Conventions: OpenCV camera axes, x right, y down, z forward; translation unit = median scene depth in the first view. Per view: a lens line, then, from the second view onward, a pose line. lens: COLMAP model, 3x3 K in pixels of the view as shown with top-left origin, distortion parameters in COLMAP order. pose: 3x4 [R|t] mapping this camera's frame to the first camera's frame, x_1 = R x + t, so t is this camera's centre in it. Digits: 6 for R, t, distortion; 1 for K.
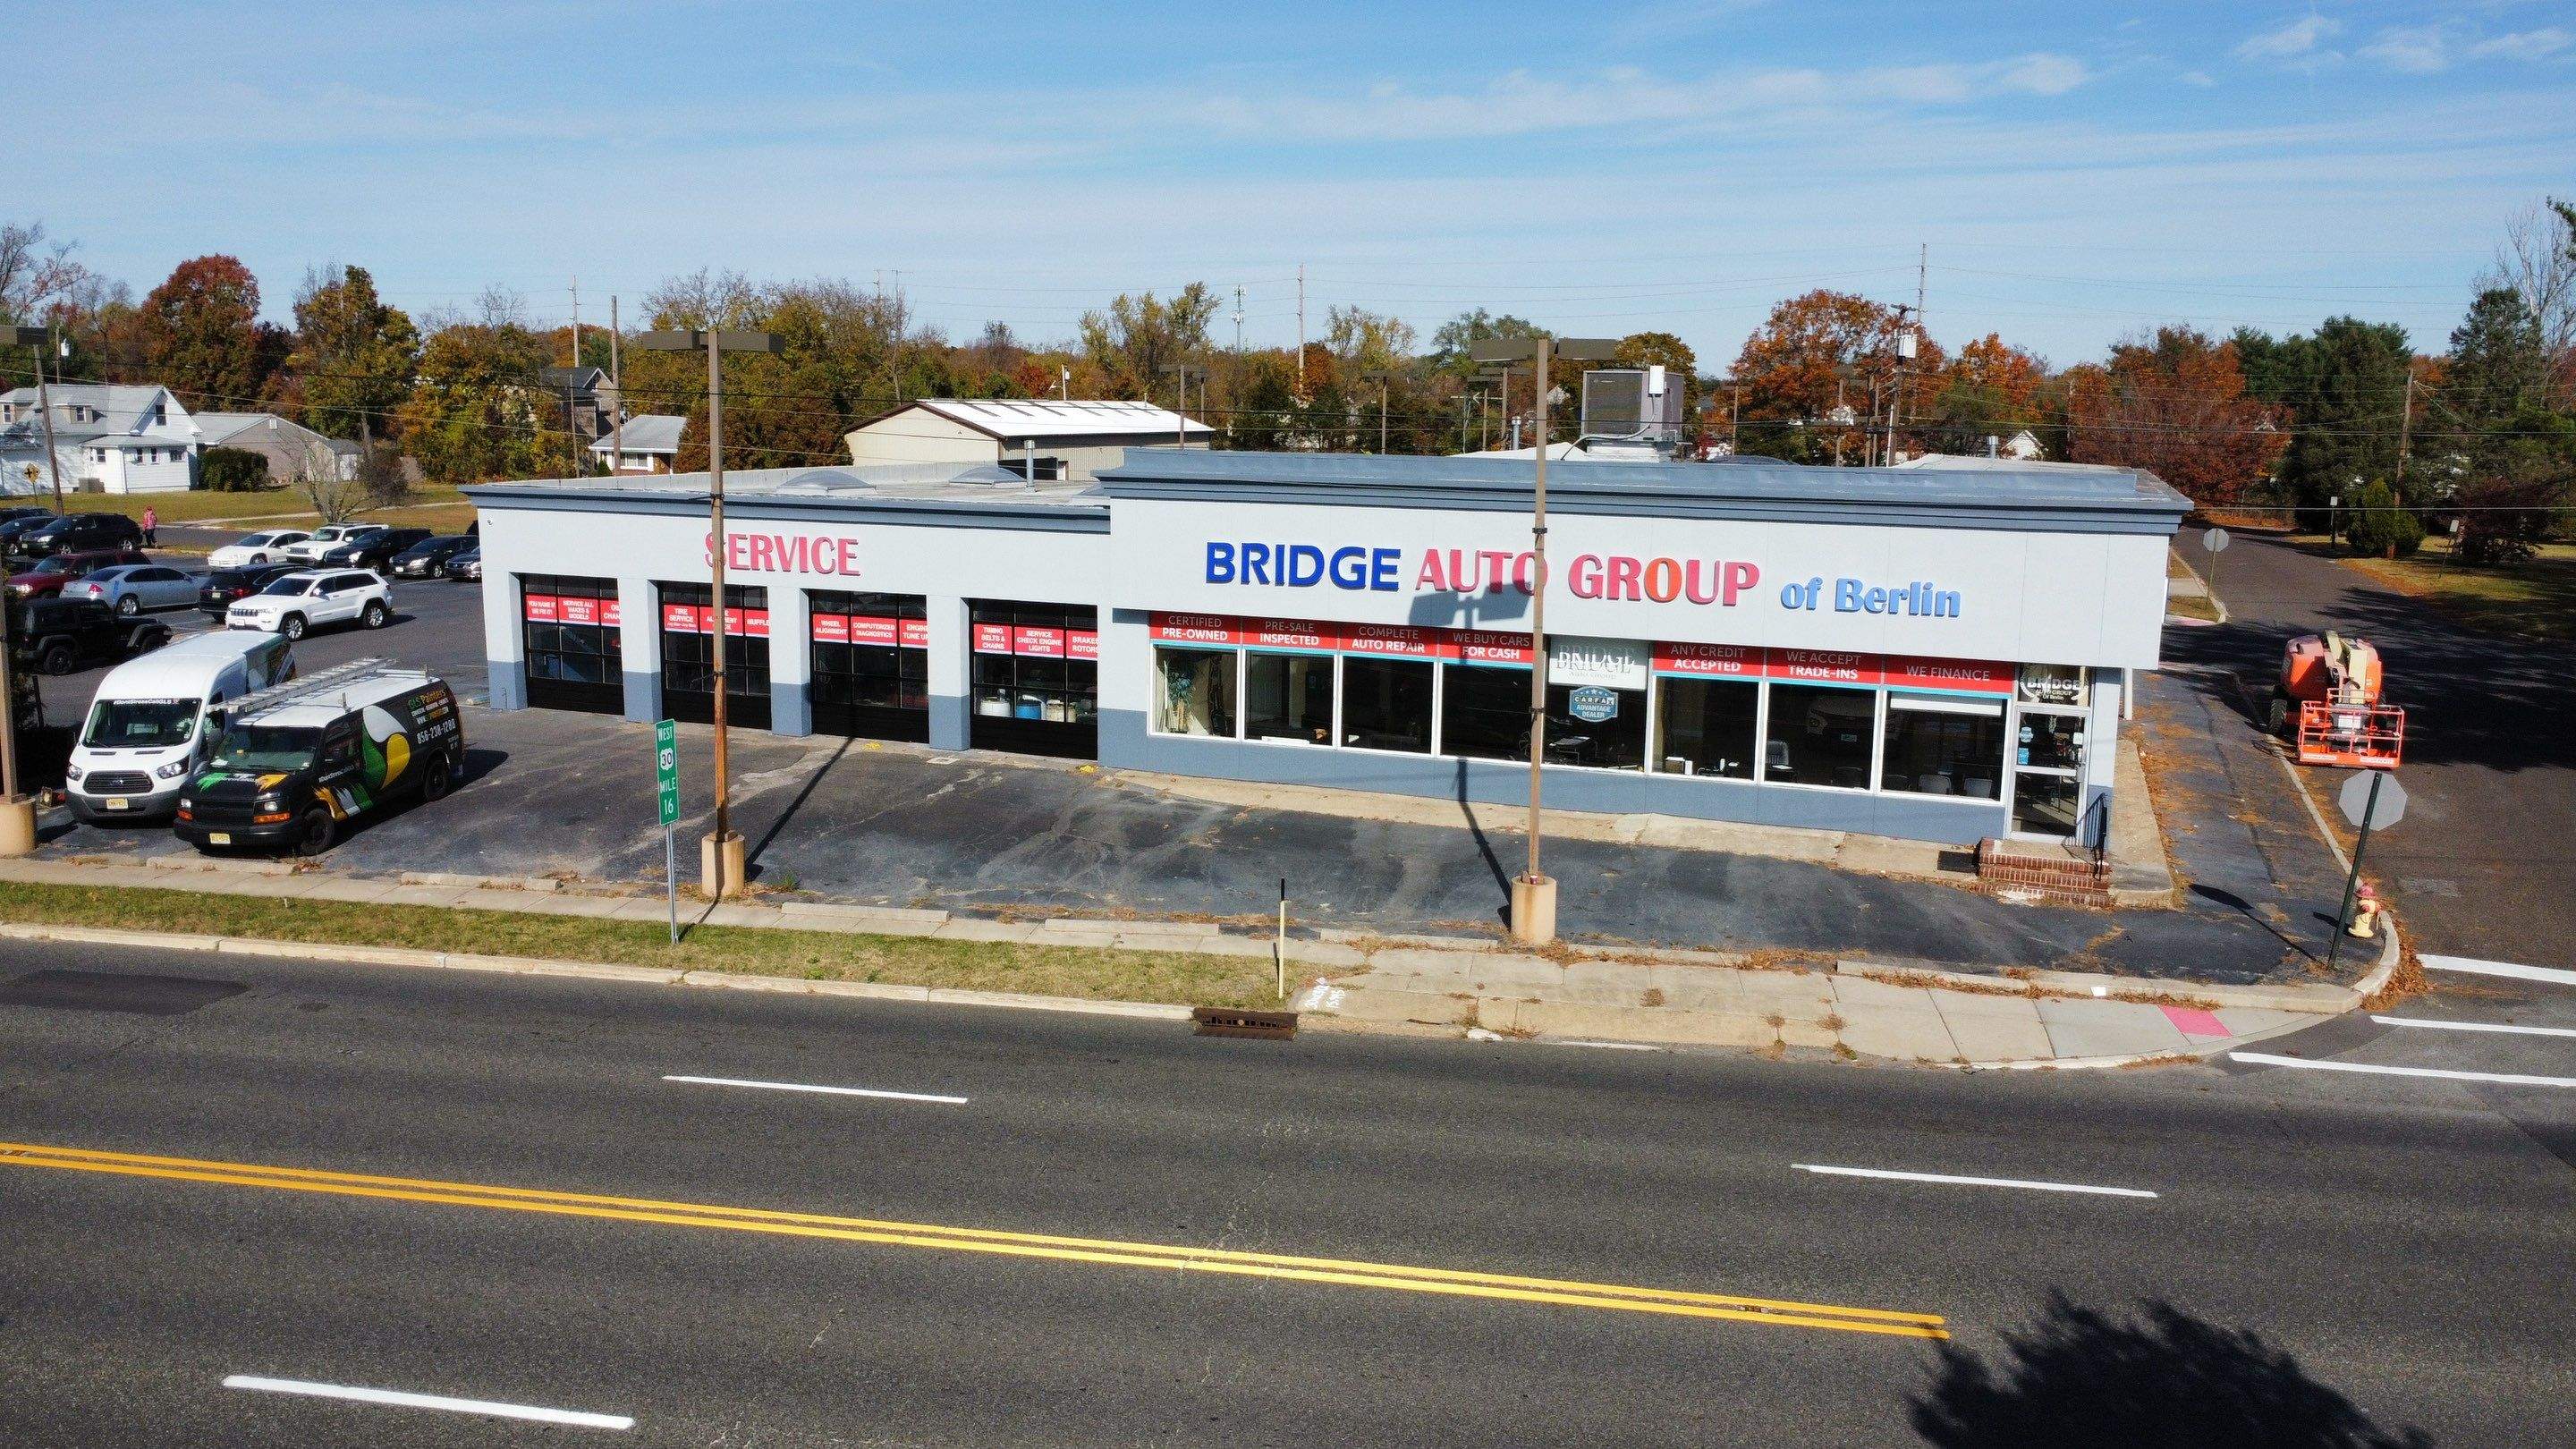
lens RADIAL K [[1927.8, 0, 1288.0], [0, 1927.8, 724.5], [0, 0, 1]] dist [0.000740, -0.004716]
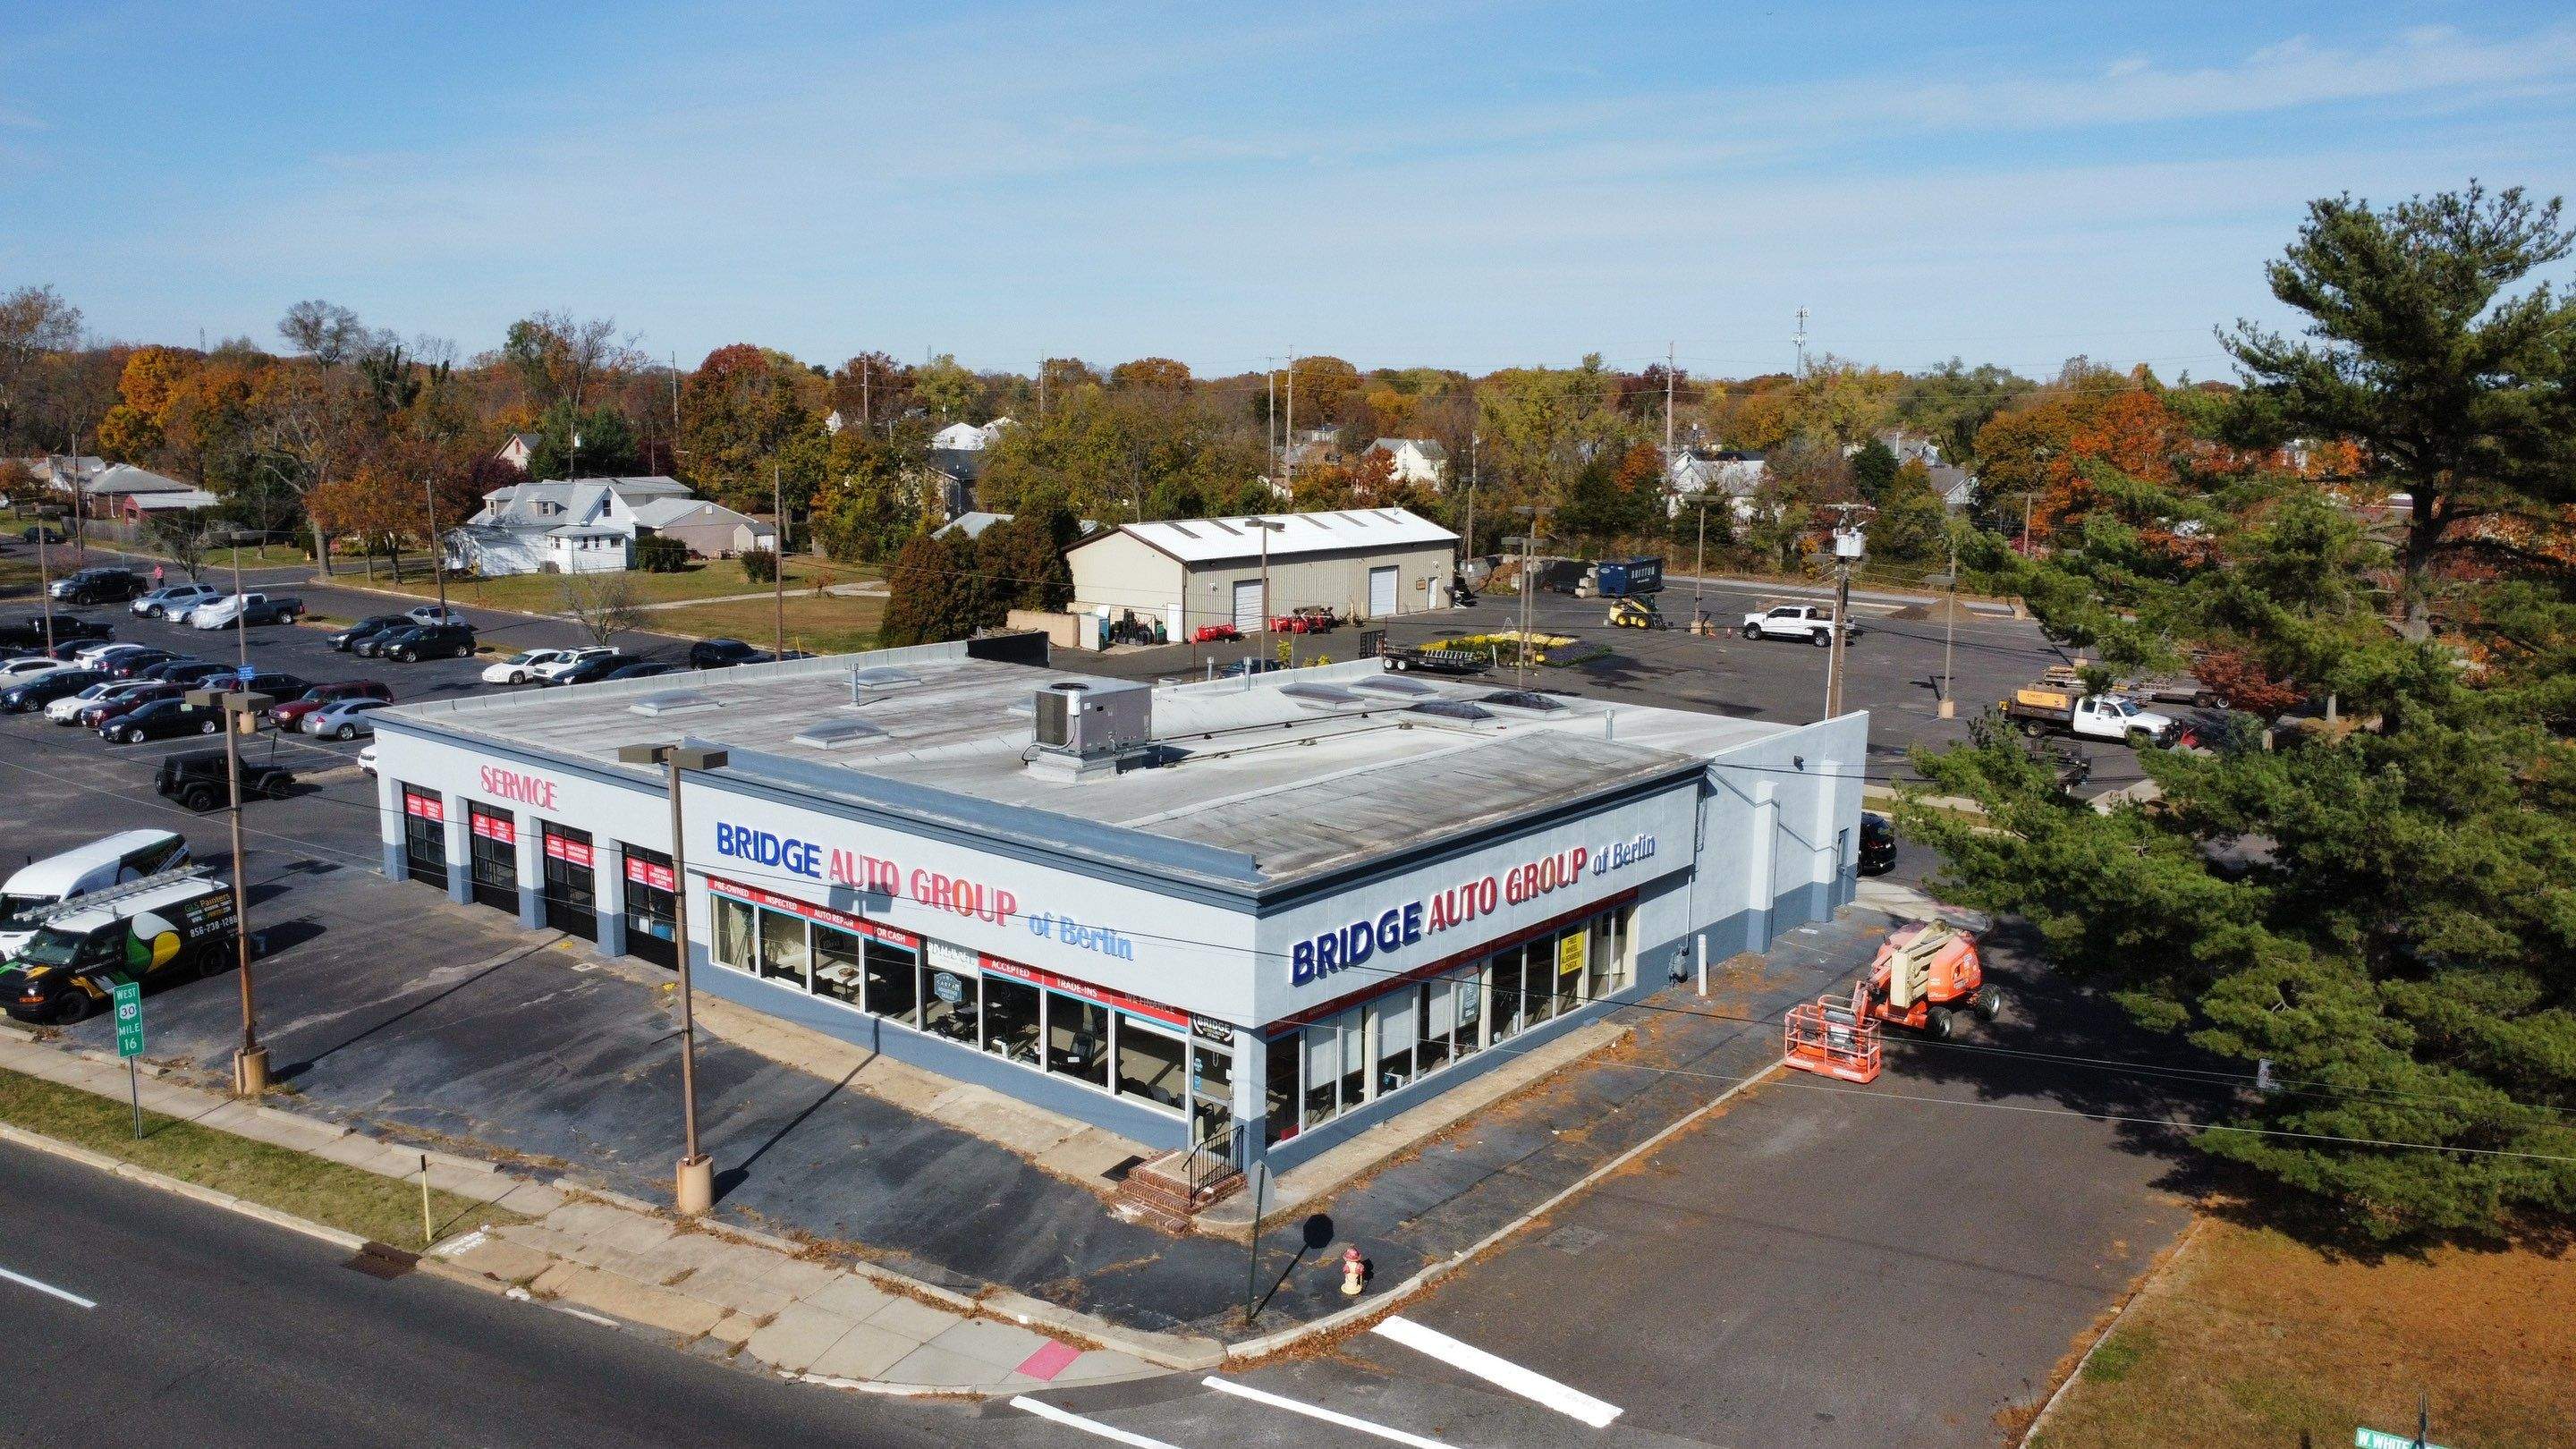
lens RADIAL K [[1926.4, 0, 1288.0], [0, 1926.4, 724.5], [0, 0, 1]] dist [0.002063, -0.008375]
pose [[0.950628, 0.049462, -0.306366, 0.711251], [-0.050043, 0.998729, 0.005965, -0.189766], [0.306271, 0.009661, 0.951895, -0.073853]]
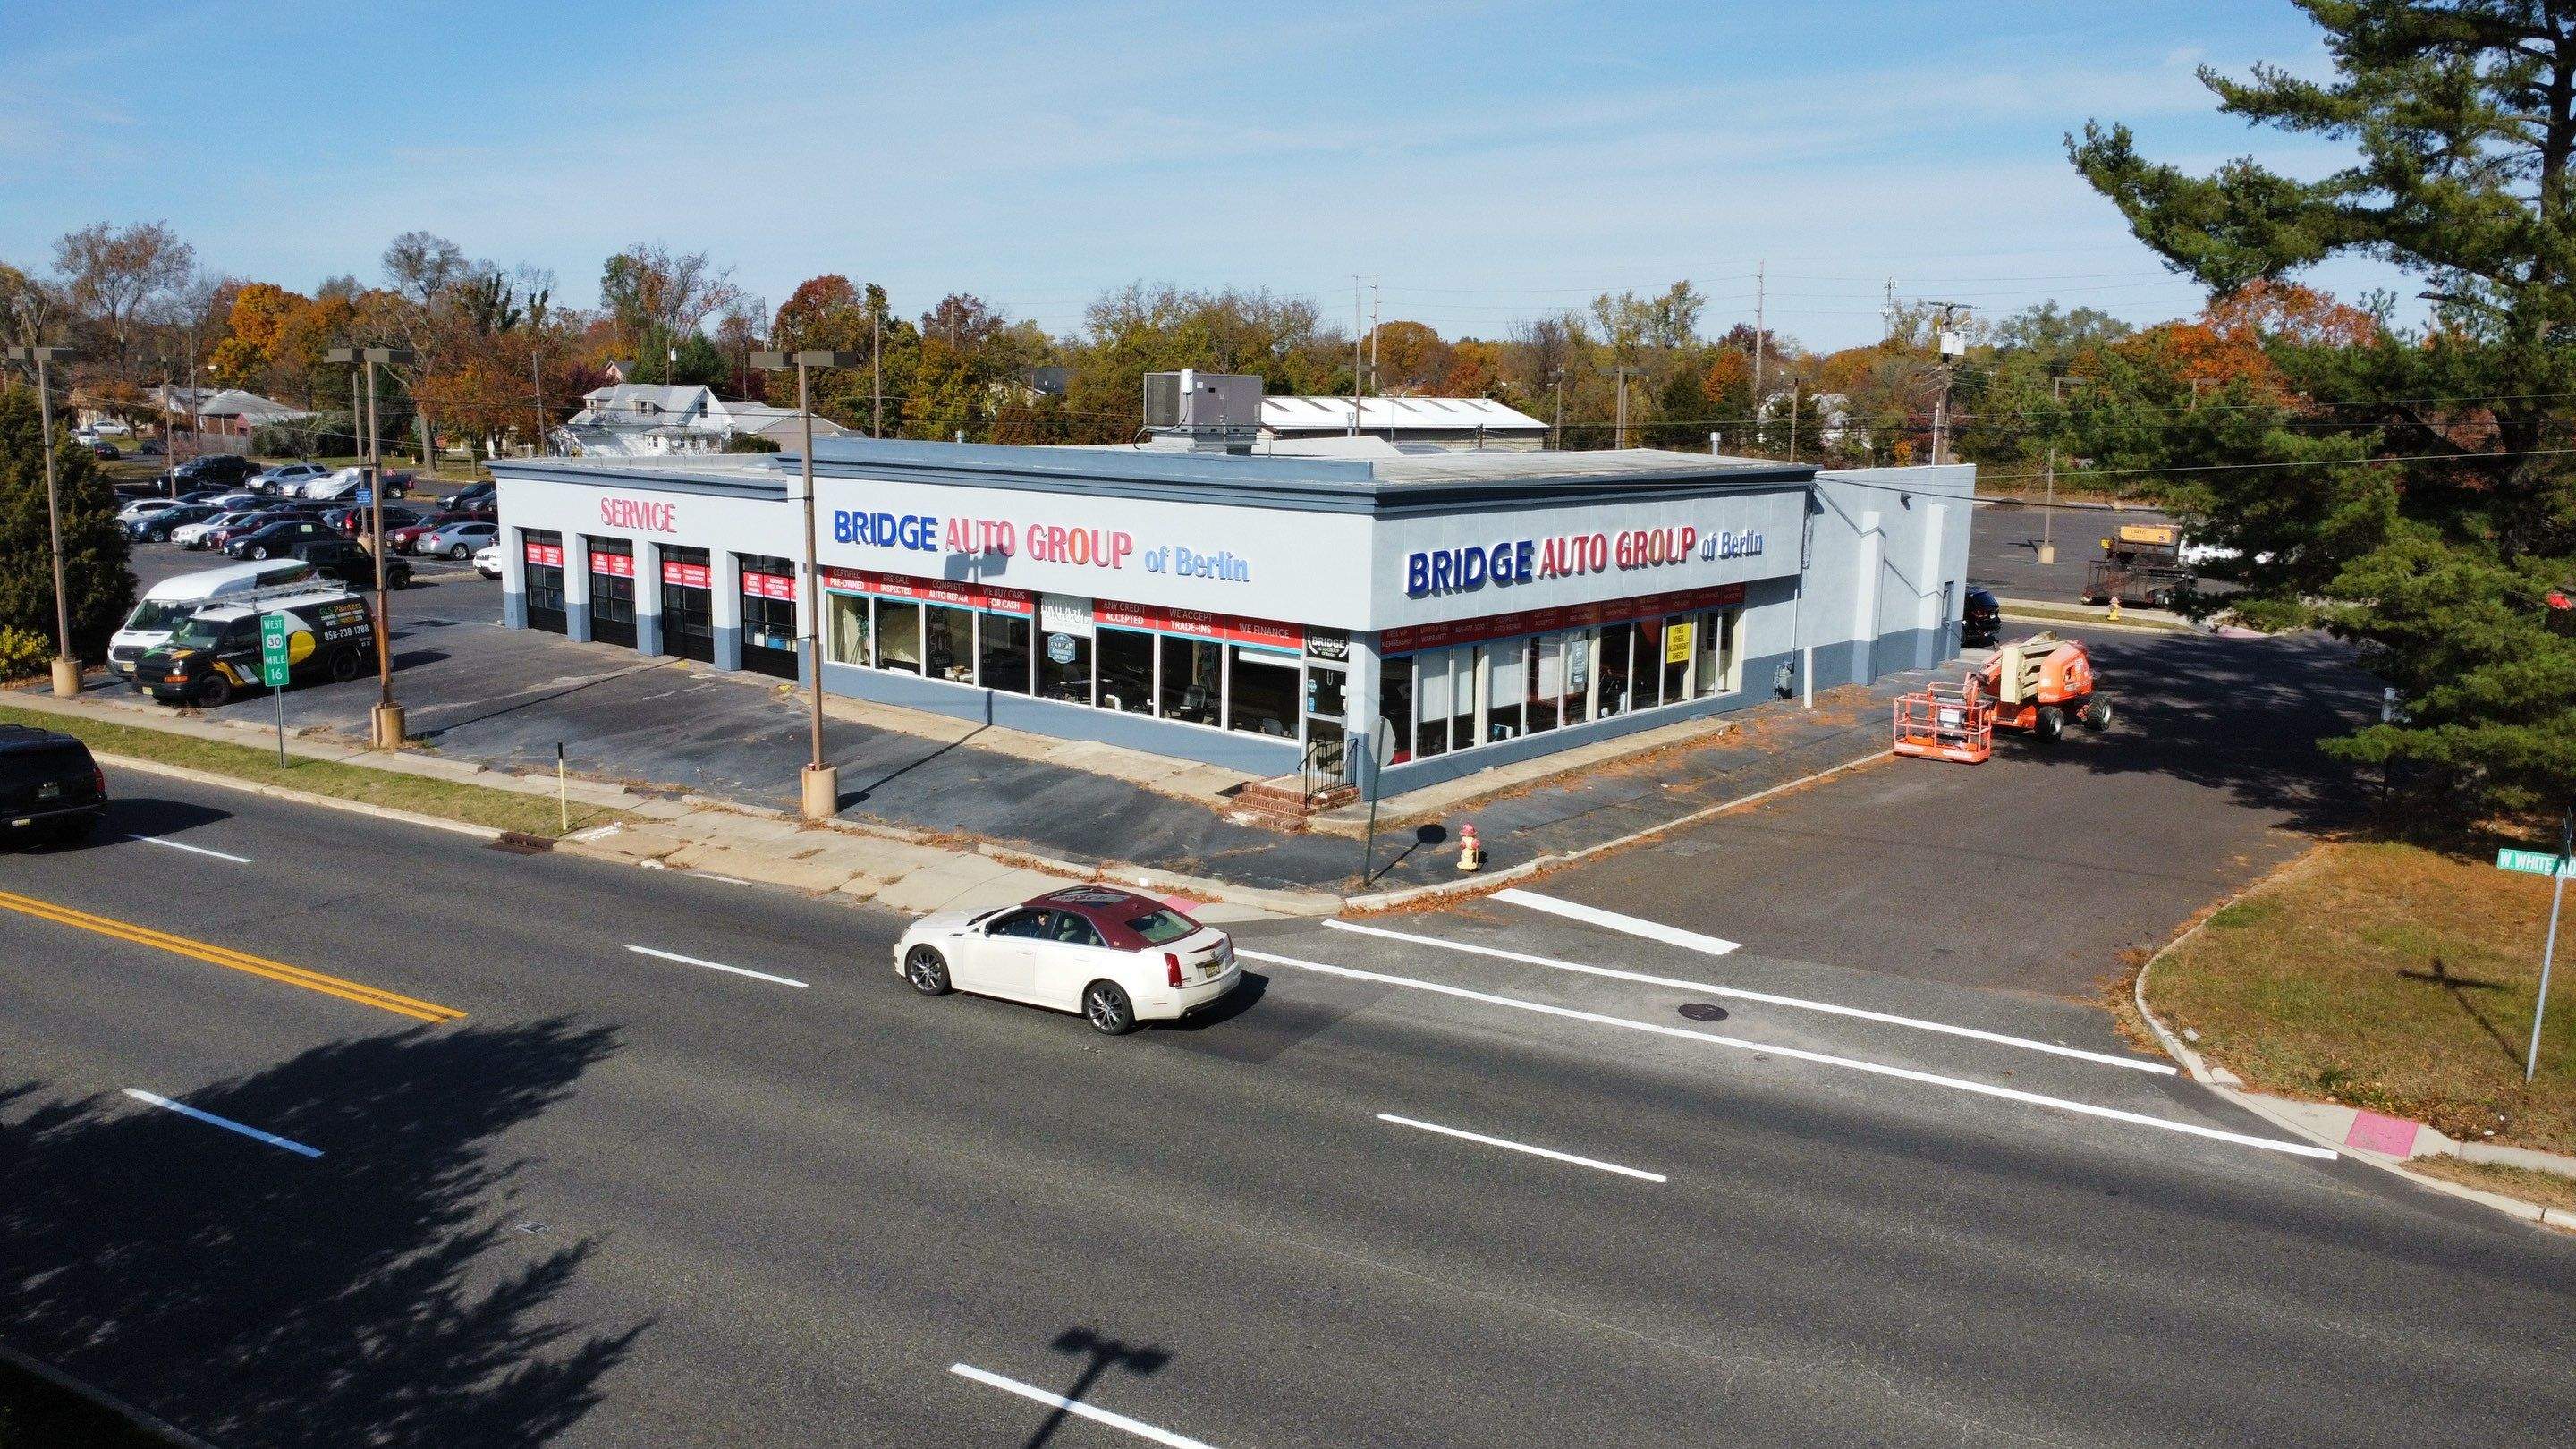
lens RADIAL K [[1927.8, 0, 1288.0], [0, 1927.8, 724.5], [0, 0, 1]] dist [0.000740, -0.004716]
pose [[0.937430, 0.058552, -0.343215, 0.705505], [-0.058043, 0.998245, 0.011766, 0.014519], [0.343301, 0.008892, 0.939183, -0.089650]]
